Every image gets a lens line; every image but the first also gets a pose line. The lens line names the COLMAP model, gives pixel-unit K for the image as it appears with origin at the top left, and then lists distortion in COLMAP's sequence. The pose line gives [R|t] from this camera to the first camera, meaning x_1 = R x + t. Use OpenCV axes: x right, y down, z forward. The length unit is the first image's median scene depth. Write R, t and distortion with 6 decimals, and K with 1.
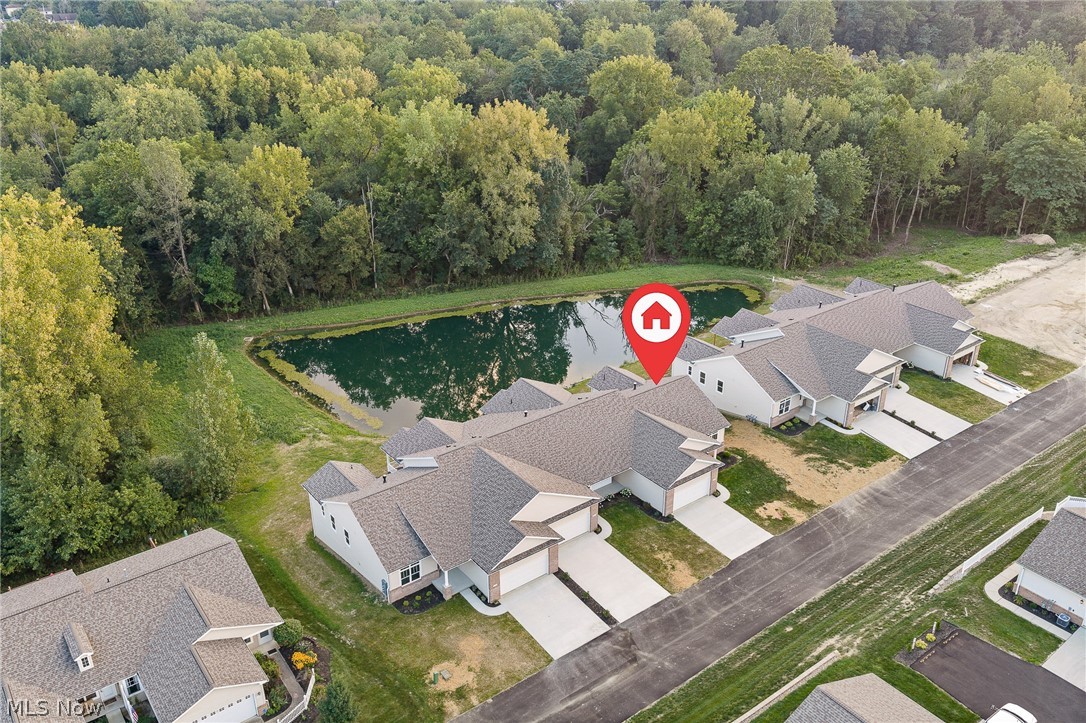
lens RADIAL K [[900.4, 0, 543.0], [0, 900.4, 361.5], [0, 0, 1]] dist [0.006638, -0.016803]
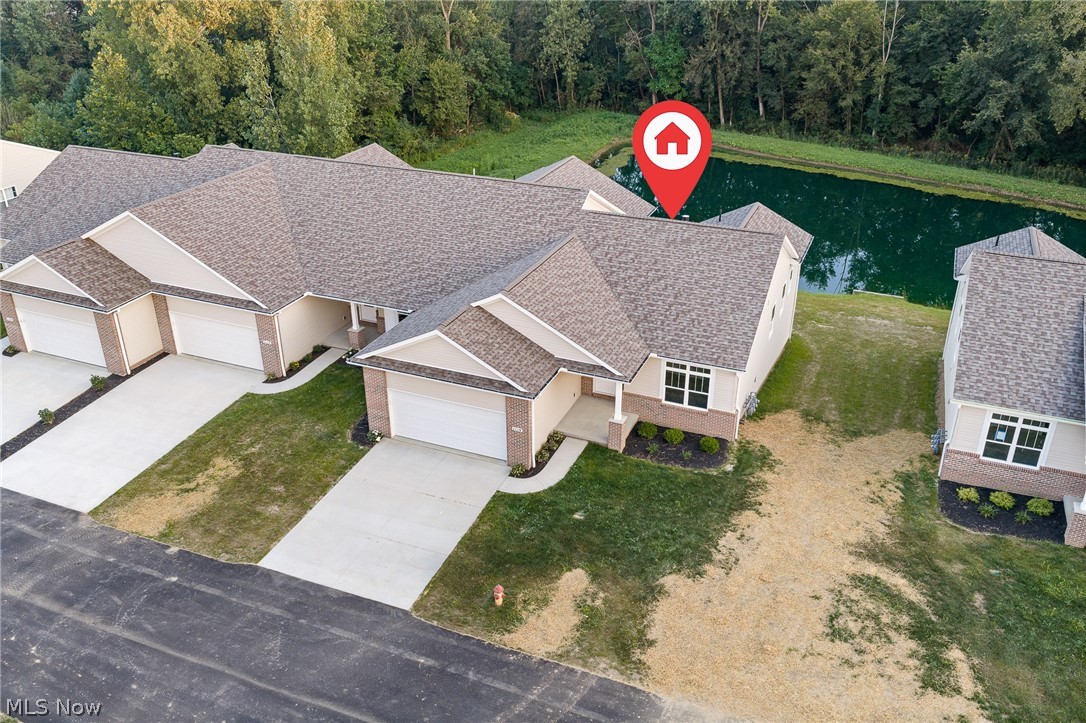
lens RADIAL K [[900.4, 0, 543.0], [0, 900.4, 361.5], [0, 0, 1]] dist [0.006638, -0.016803]
pose [[0.499130, 0.392666, -0.772453, 0.424432], [-0.369473, 0.902780, 0.220176, 0.017415], [0.783811, 0.175504, 0.595684, 0.700778]]
